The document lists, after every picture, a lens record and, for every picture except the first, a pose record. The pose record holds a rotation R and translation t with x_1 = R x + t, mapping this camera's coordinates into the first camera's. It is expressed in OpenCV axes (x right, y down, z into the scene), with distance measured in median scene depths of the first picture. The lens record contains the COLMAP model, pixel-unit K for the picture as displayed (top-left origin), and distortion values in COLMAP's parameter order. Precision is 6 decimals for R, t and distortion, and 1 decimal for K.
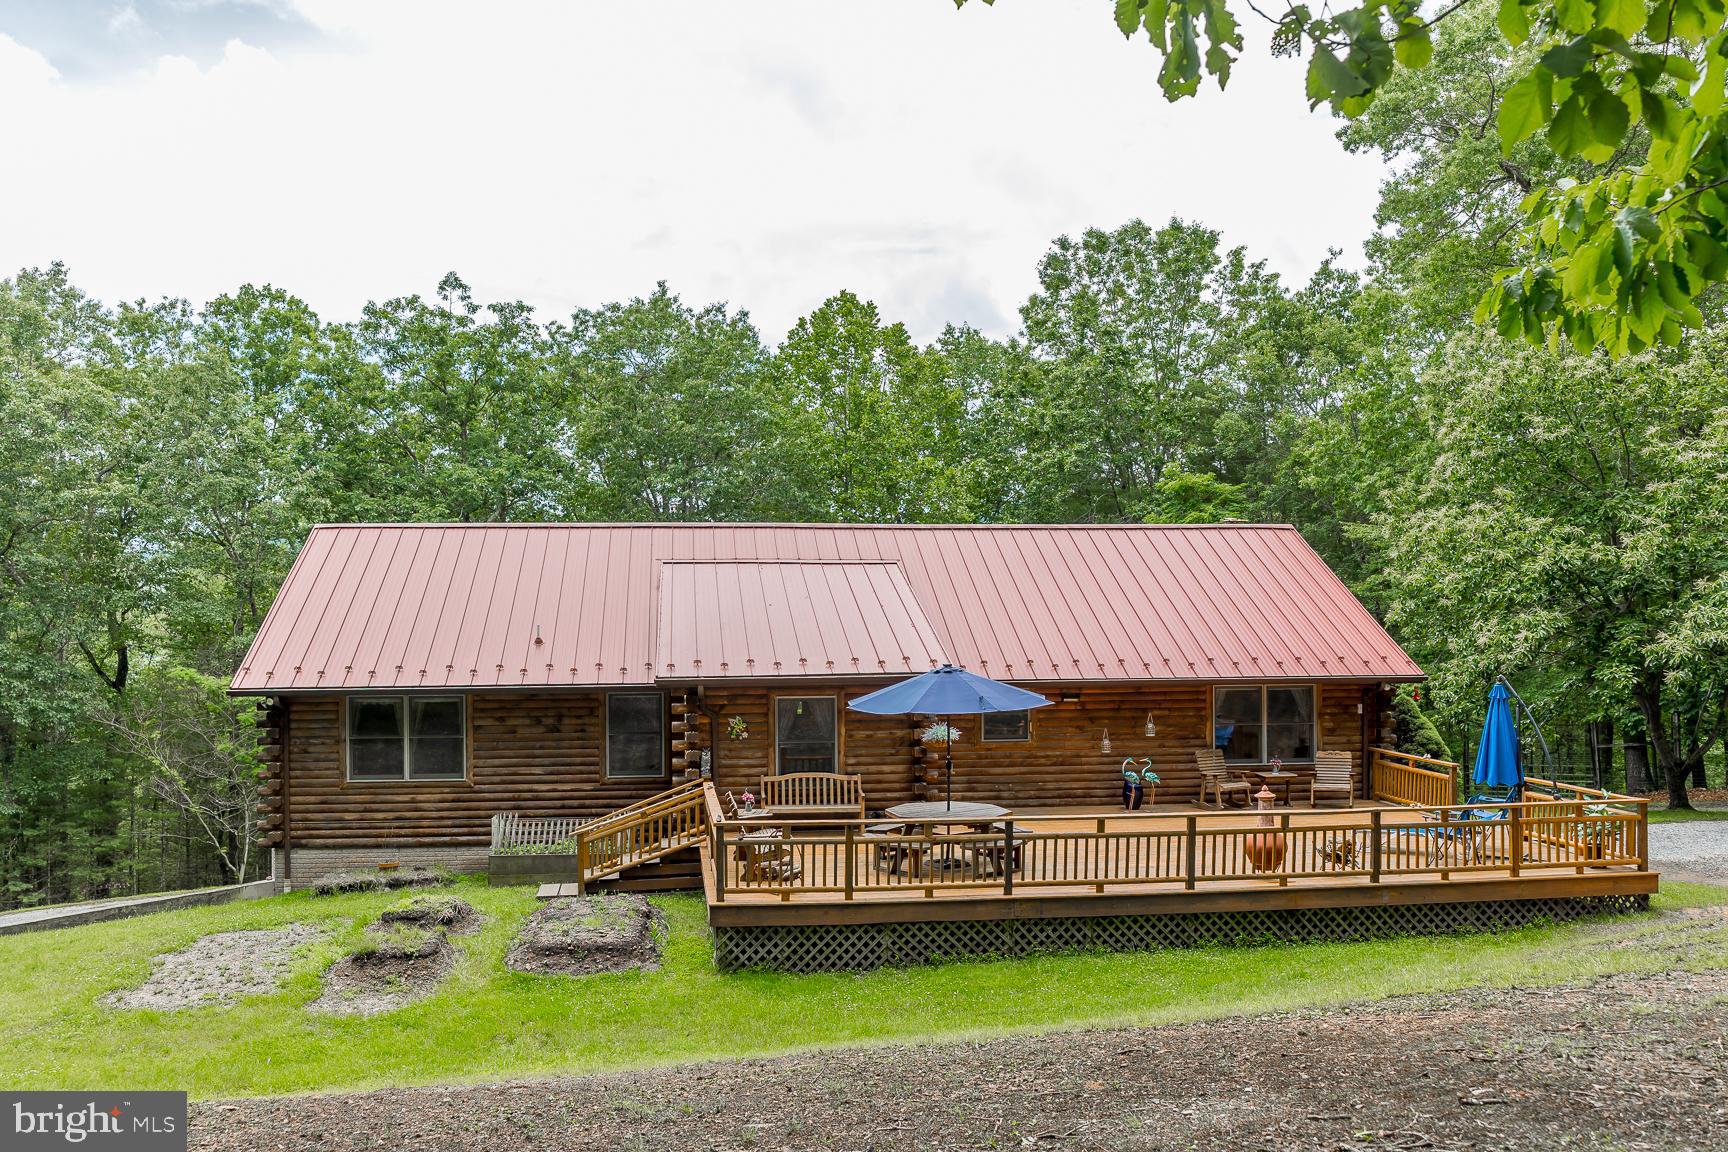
lens RADIAL K [[1425.8, 0, 864.0], [0, 1425.8, 576.0], [0, 0, 1]] dist [-0.060567, 0.067831]
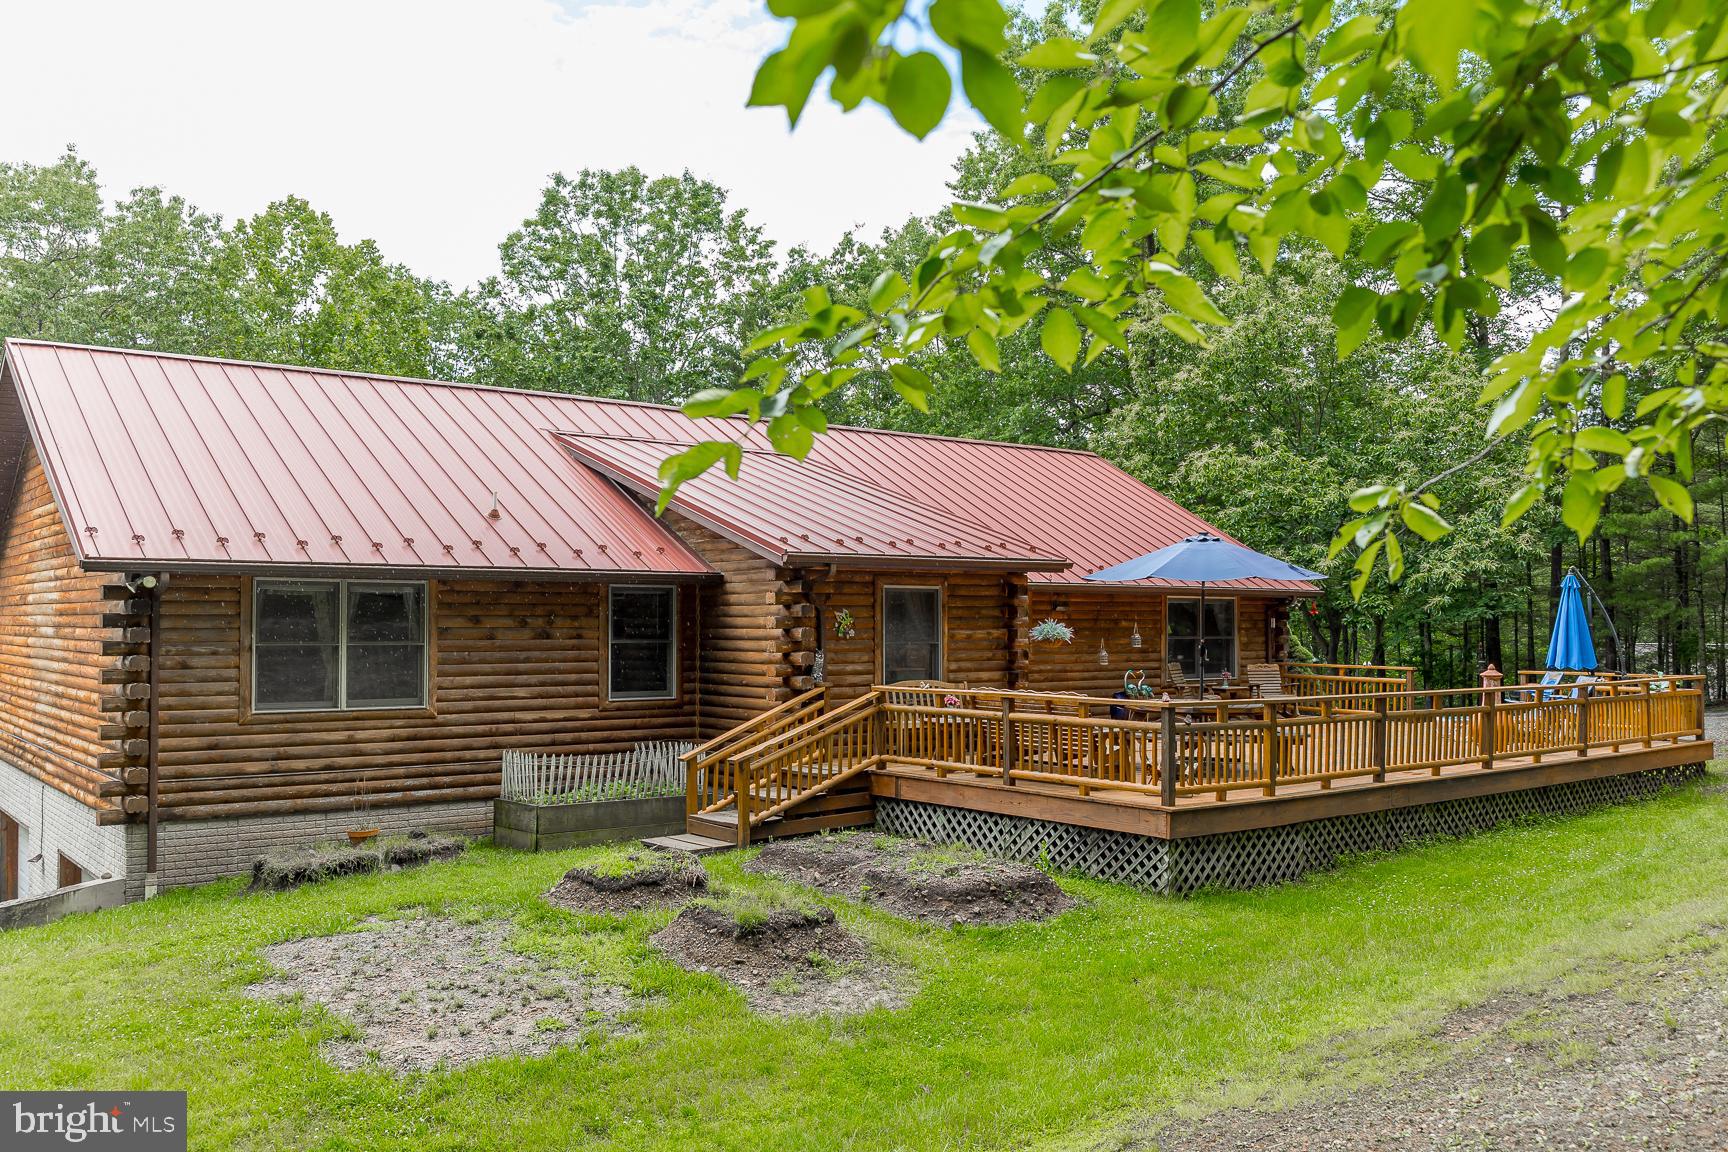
lens RADIAL K [[1425.8, 0, 864.0], [0, 1425.8, 576.0], [0, 0, 1]] dist [-0.060567, 0.067831]
pose [[0.853615, 0.024593, 0.520323, -0.462014], [-0.022285, 0.999694, -0.010691, 0.084334], [-0.520427, -0.002470, 0.853902, 0.313150]]
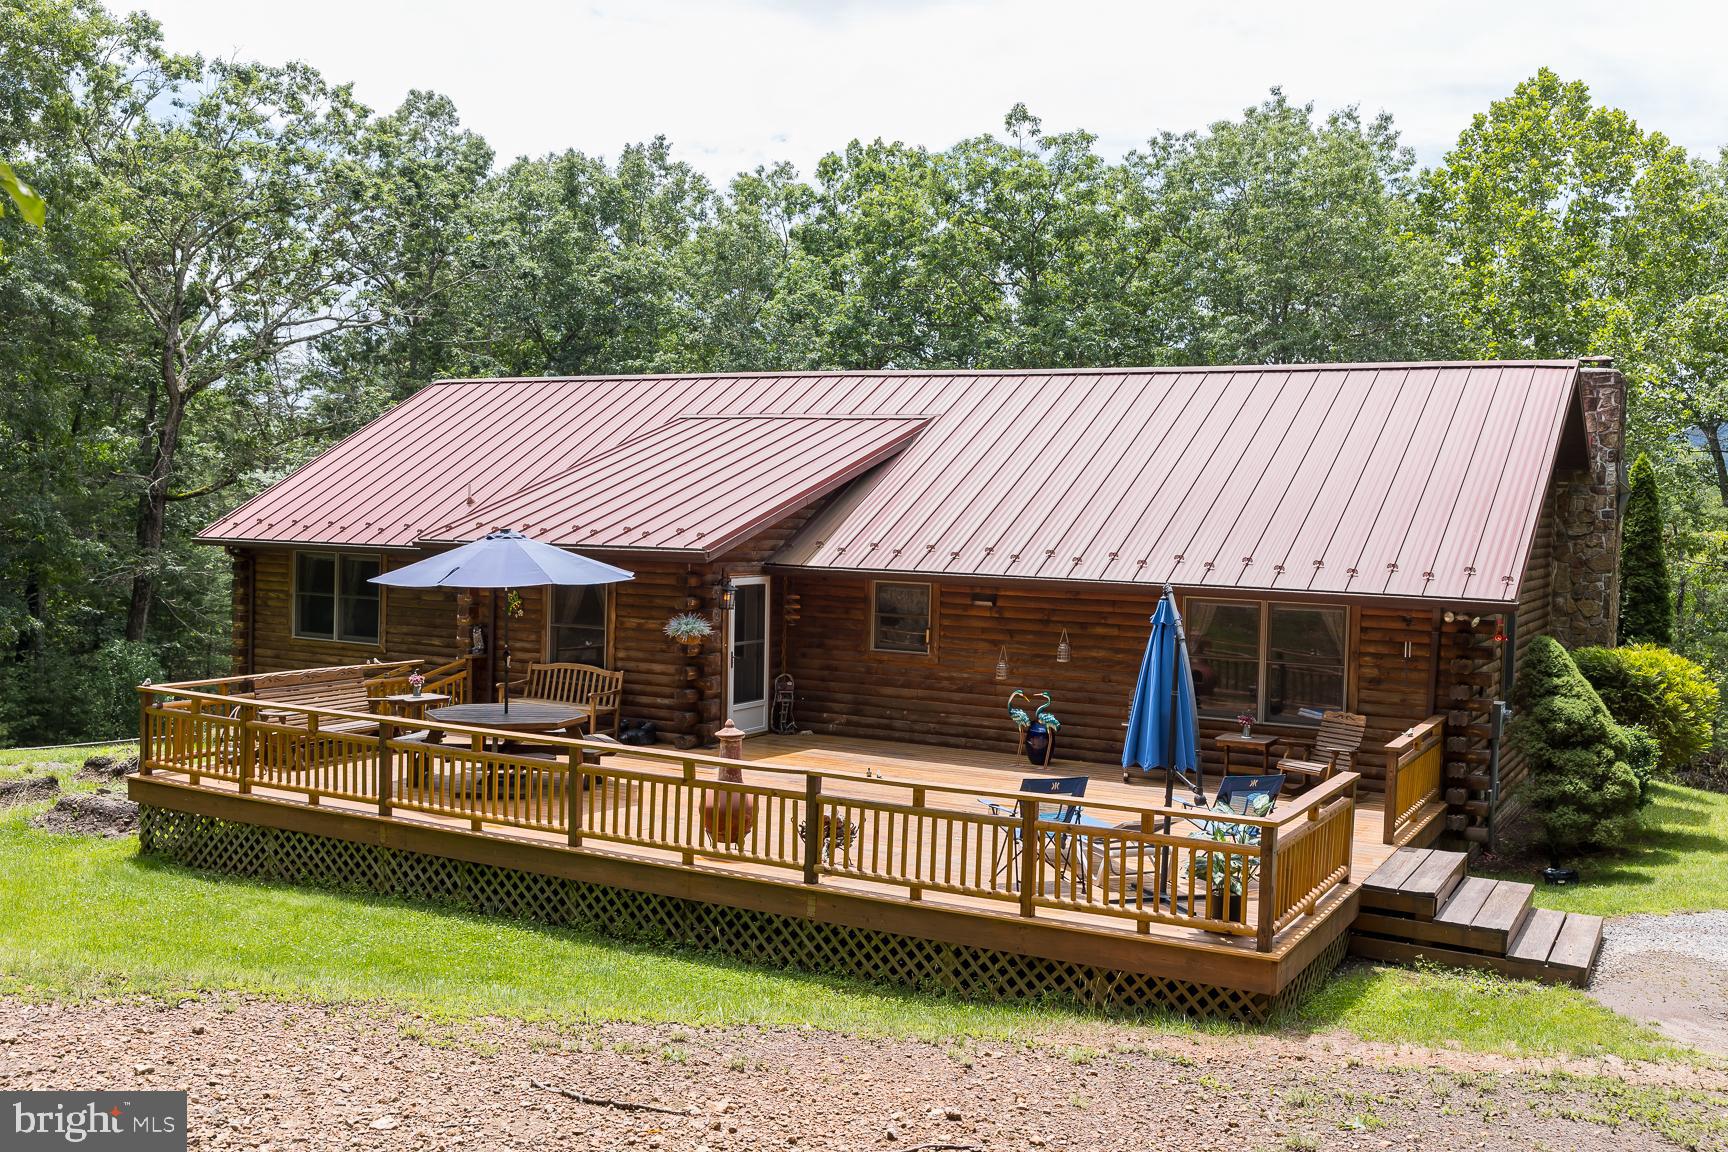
lens RADIAL K [[1636.3, 0, 864.0], [0, 1636.3, 576.0], [0, 0, 1]] dist [-0.024068, -0.005263]
pose [[0.811786, 0.053229, -0.581524, 0.616919], [-0.015593, 0.997458, 0.069534, 0.017740], [0.583746, -0.047378, 0.810552, 0.314634]]
